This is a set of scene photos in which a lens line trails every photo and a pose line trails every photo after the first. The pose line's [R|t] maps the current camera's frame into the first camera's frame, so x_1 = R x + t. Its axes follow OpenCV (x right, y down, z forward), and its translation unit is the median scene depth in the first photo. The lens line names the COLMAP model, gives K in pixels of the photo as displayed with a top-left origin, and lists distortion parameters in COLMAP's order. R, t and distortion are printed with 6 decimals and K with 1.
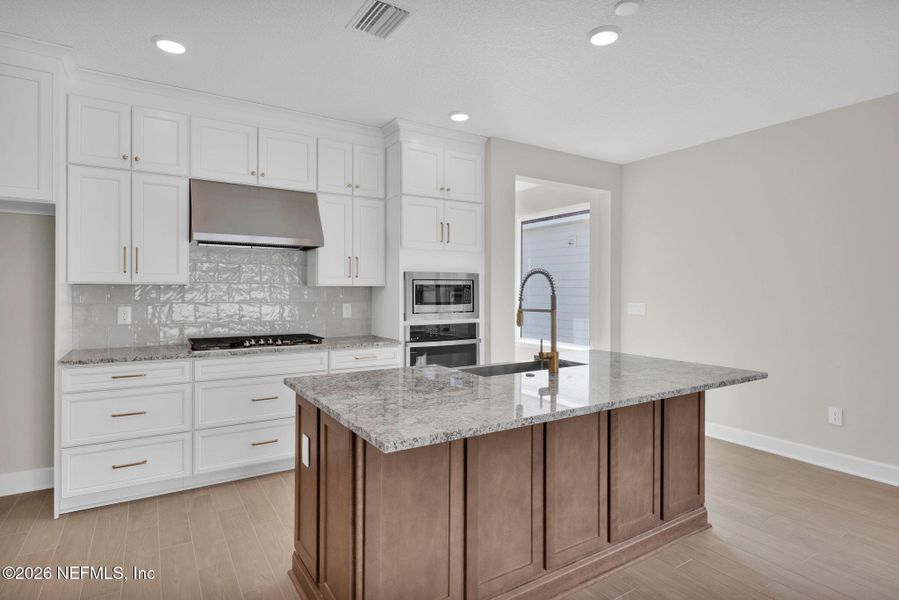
lens RADIAL K [[478.6, 0, 451.8], [0, 478.6, 293.0], [0, 0, 1]] dist [0.001690, -0.000072]
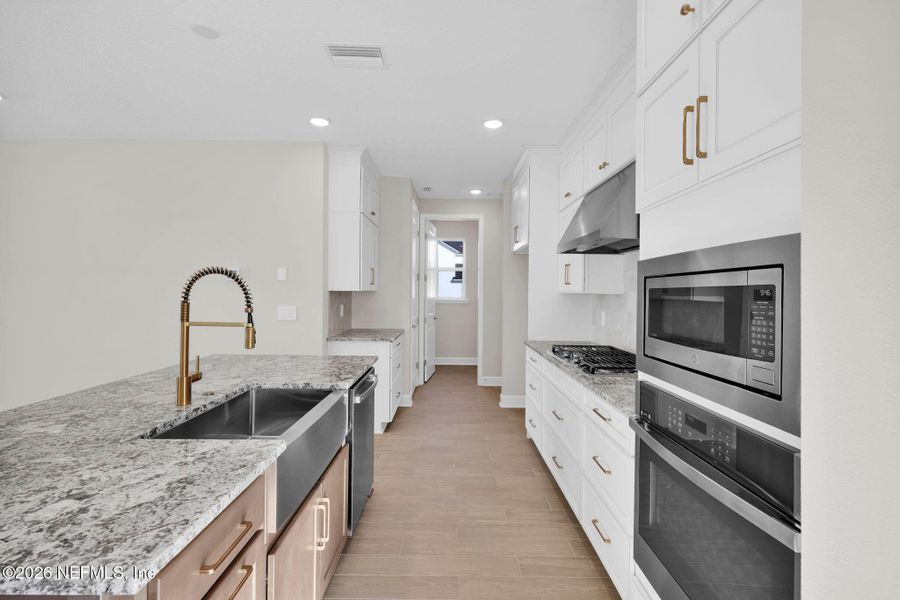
lens RADIAL K [[400.3, 0, 451.7], [0, 400.3, 291.8], [0, 0, 1]] dist [0.002398, -0.000501]
pose [[-0.540032, -0.015061, -0.841510, 0.336721], [-0.022782, 0.999735, -0.003273, -0.010338], [0.841336, 0.017404, -0.540232, 1.097808]]
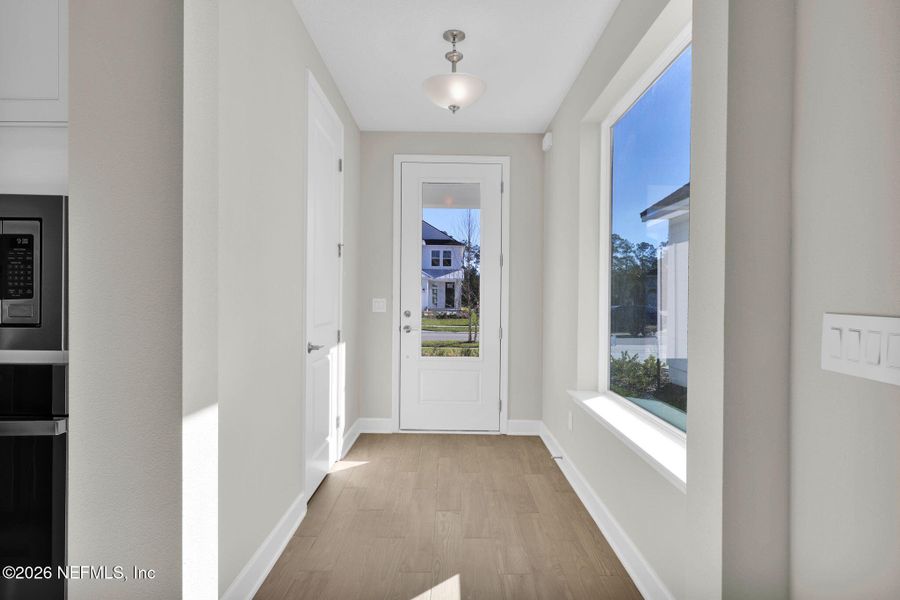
lens RADIAL K [[400.3, 0, 444.4], [0, 400.3, 286.6], [0, 0, 1]] dist [0.002398, -0.000501]
pose [[0.835988, -0.009170, -0.548672, 0.429710], [-0.010288, 0.999423, -0.032379, 0.022956], [0.548652, 0.032713, 0.835411, 1.055001]]
